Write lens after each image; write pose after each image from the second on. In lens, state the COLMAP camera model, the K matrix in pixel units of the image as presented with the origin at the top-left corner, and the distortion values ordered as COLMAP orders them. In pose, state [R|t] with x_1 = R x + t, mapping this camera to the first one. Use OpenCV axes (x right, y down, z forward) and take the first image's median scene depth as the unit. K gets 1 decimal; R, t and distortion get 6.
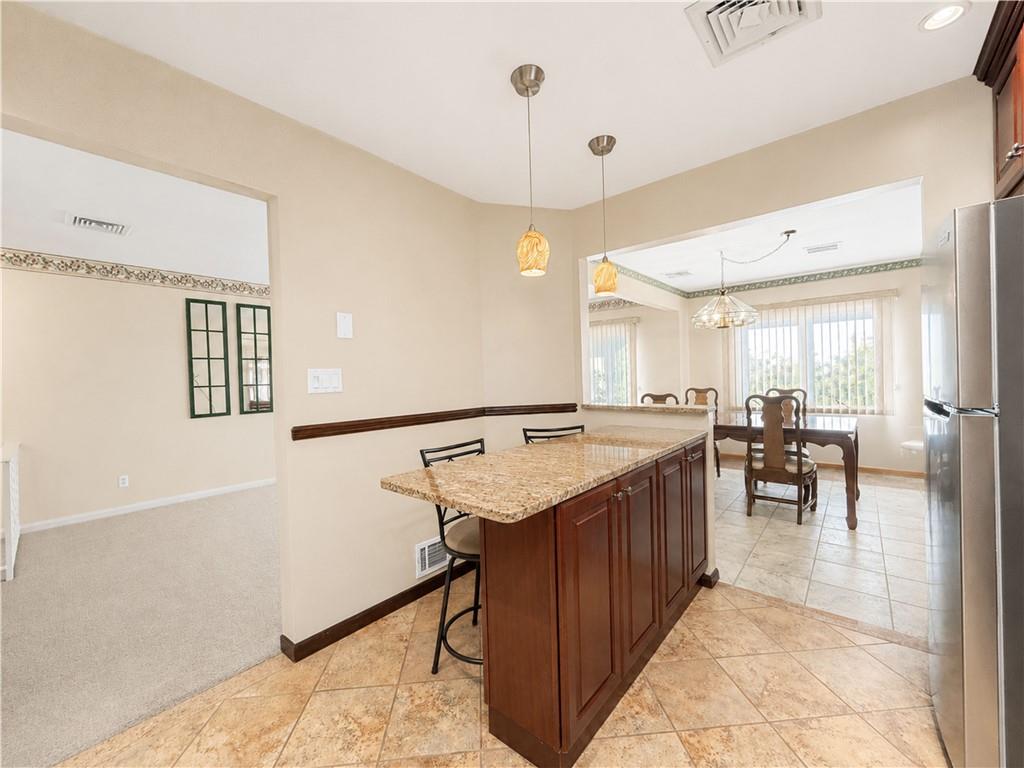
lens RADIAL K [[412.5, 0, 517.2], [0, 412.5, 381.8], [0, 0, 1]] dist [0.000343, -0.000288]
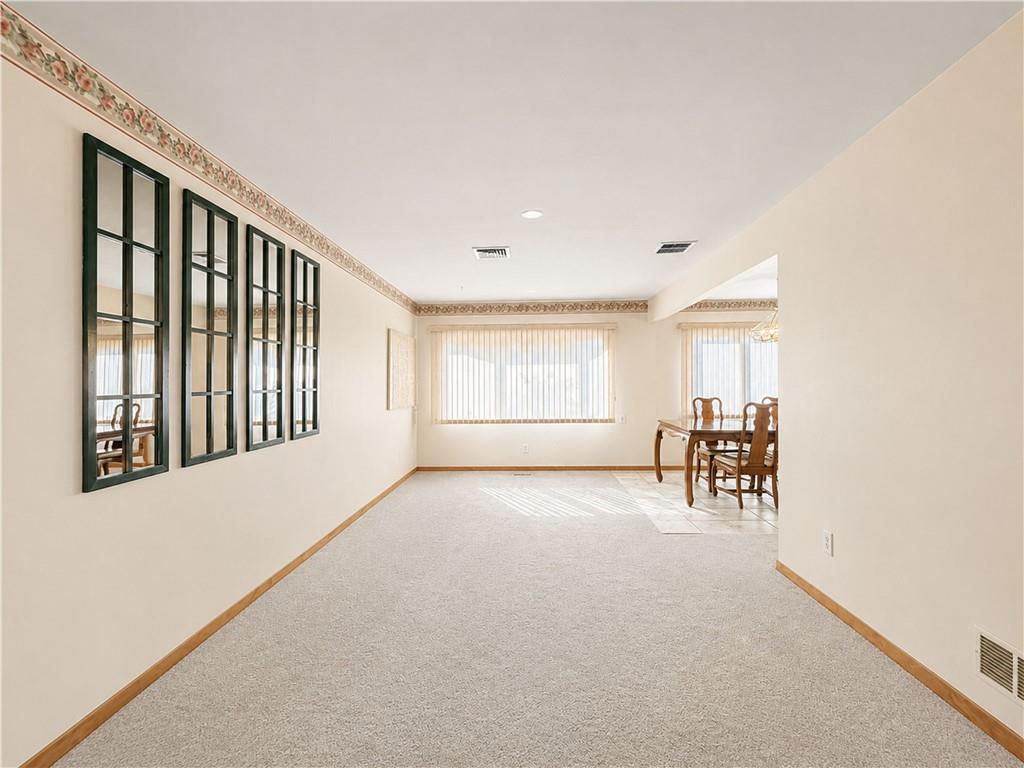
lens RADIAL K [[422.9, 0, 506.7], [0, 422.9, 380.1], [0, 0, 1]] dist [-0.021630, -0.000127]
pose [[0.792085, 0.021776, 0.610022, -0.674699], [-0.005580, 0.999580, -0.028437, 0.005608], [-0.610385, 0.019121, 0.791874, 0.490083]]
